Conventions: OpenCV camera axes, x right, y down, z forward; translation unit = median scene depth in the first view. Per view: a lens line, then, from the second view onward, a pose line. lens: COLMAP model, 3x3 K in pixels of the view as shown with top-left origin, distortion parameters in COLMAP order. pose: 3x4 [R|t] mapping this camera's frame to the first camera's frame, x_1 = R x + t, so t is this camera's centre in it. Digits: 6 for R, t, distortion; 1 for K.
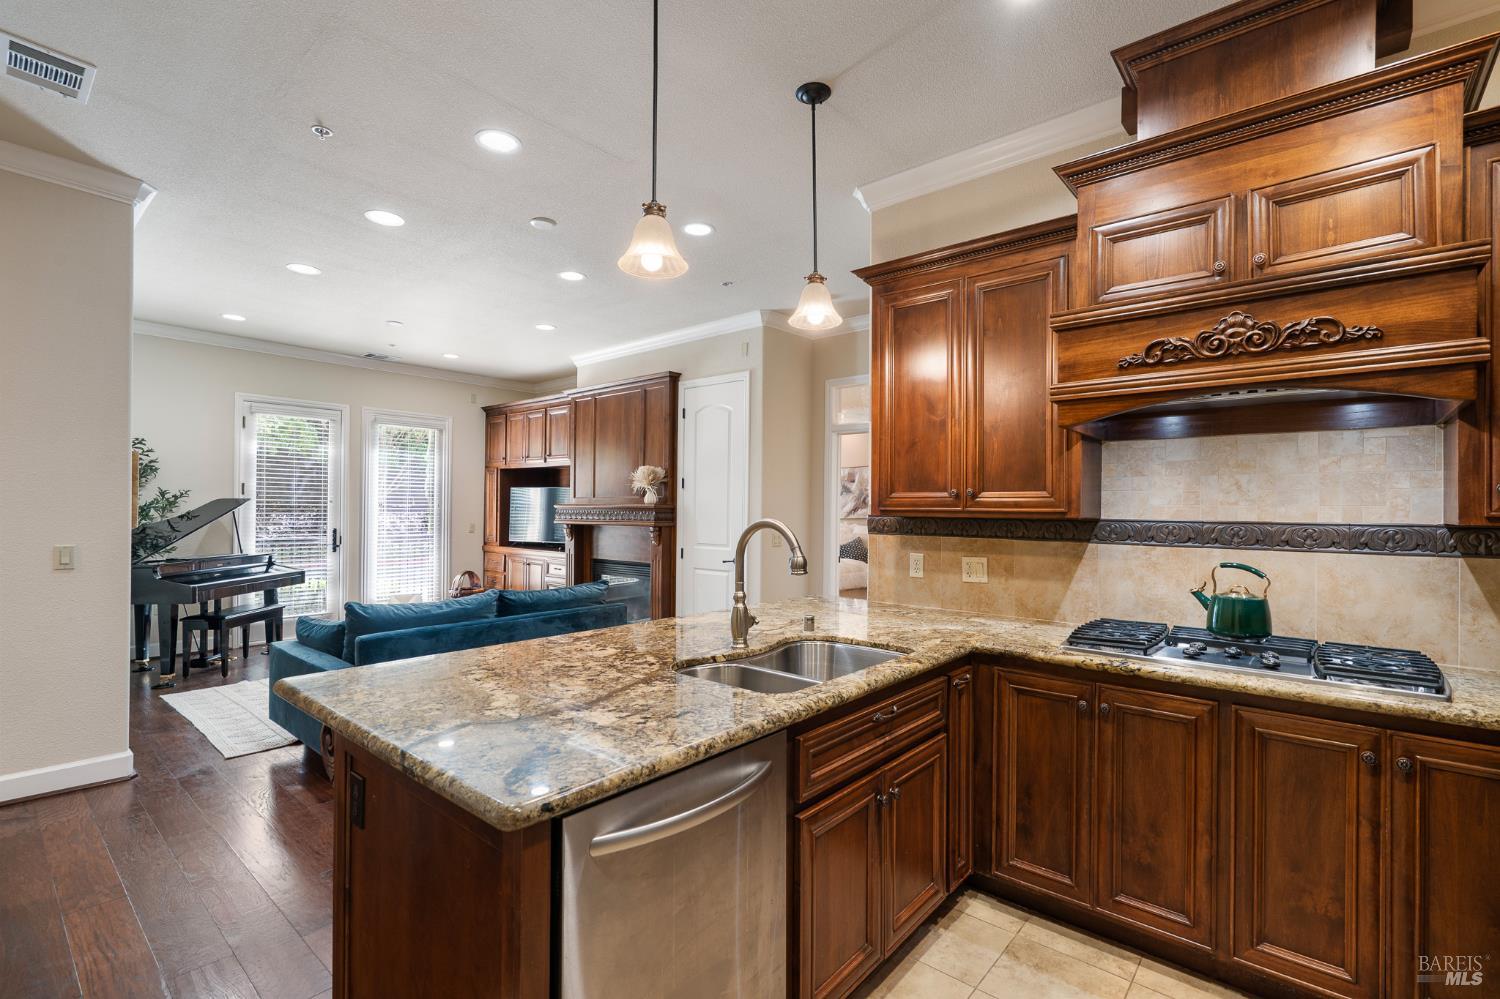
lens RADIAL K [[678.1, 0, 755.9], [0, 678.1, 510.2], [0, 0, 1]] dist [-0.004018, 0.000968]
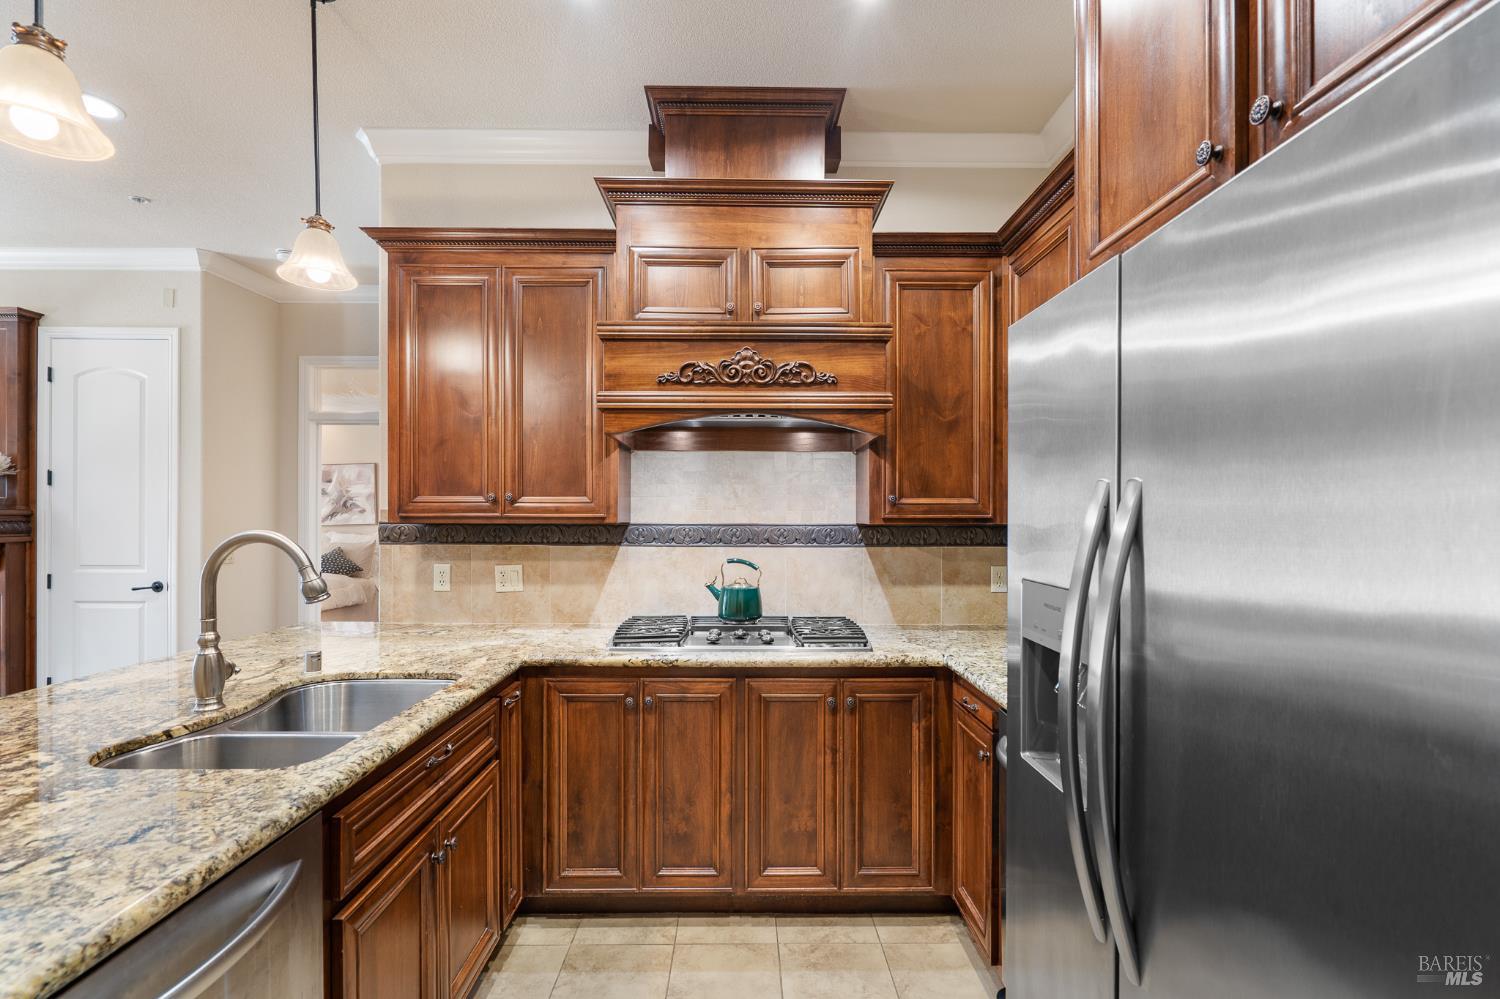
lens RADIAL K [[678.1, 0, 750.0], [0, 678.1, 519.2], [0, 0, 1]] dist [-0.004018, 0.000968]
pose [[0.754865, -0.010745, 0.655792, -0.060703], [0.005638, 0.999935, 0.009894, -0.003371], [-0.655856, -0.003771, 0.754877, 0.085605]]
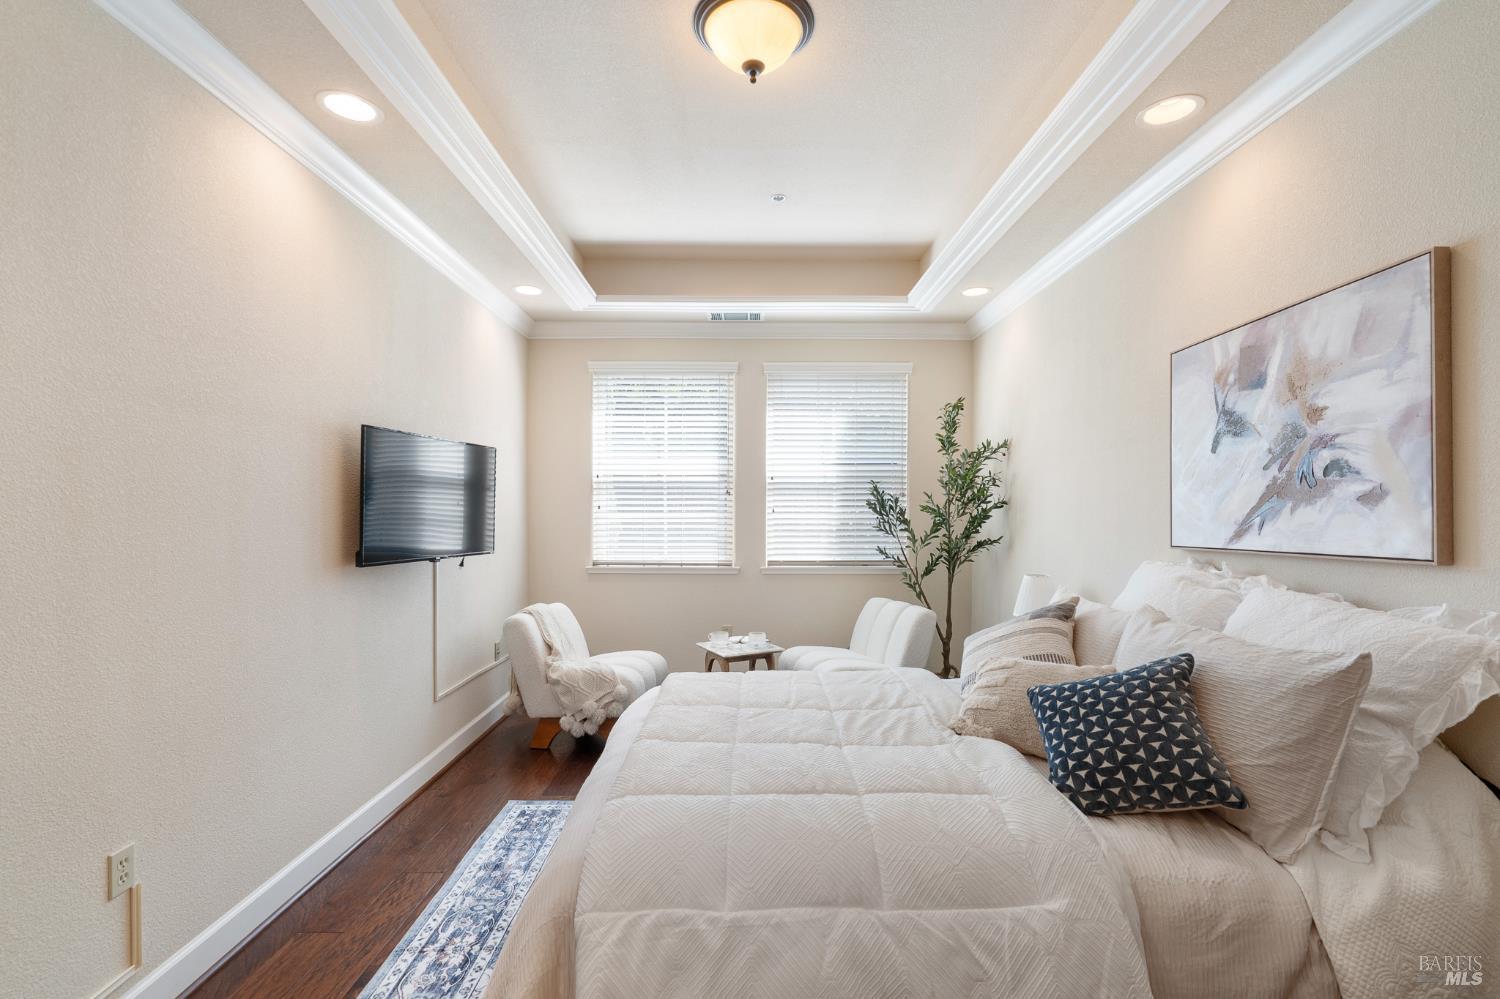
lens RADIAL K [[678.1, 0, 751.5], [0, 678.1, 505.4], [0, 0, 1]] dist [-0.004018, 0.000968]
pose [[0.653244, -0.004902, -0.757132, 0.831700], [0.000711, 0.999983, -0.005862, -0.007573], [0.757147, 0.003291, 0.653236, 3.022549]]
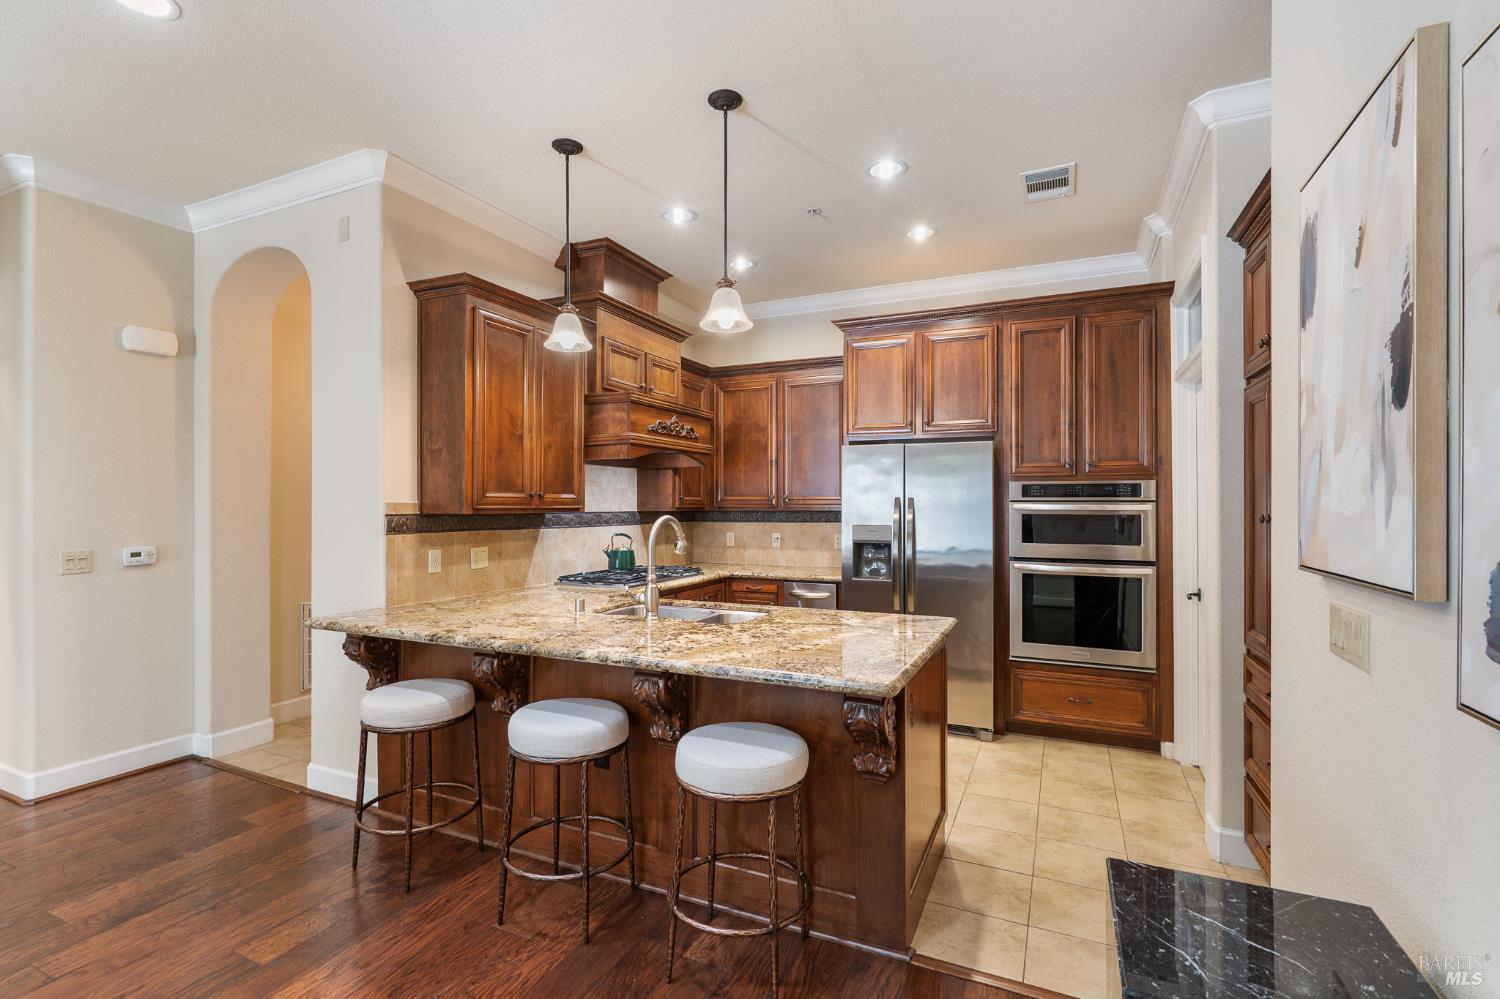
lens RADIAL K [[678.1, 0, 755.5], [0, 678.1, 501.7], [0, 0, 1]] dist [-0.004018, 0.000968]
pose [[-0.268399, -0.004609, 0.963297, -1.305758], [0.000058, 0.999988, 0.004801, -0.021927], [-0.963308, 0.001345, -0.268396, 1.175374]]
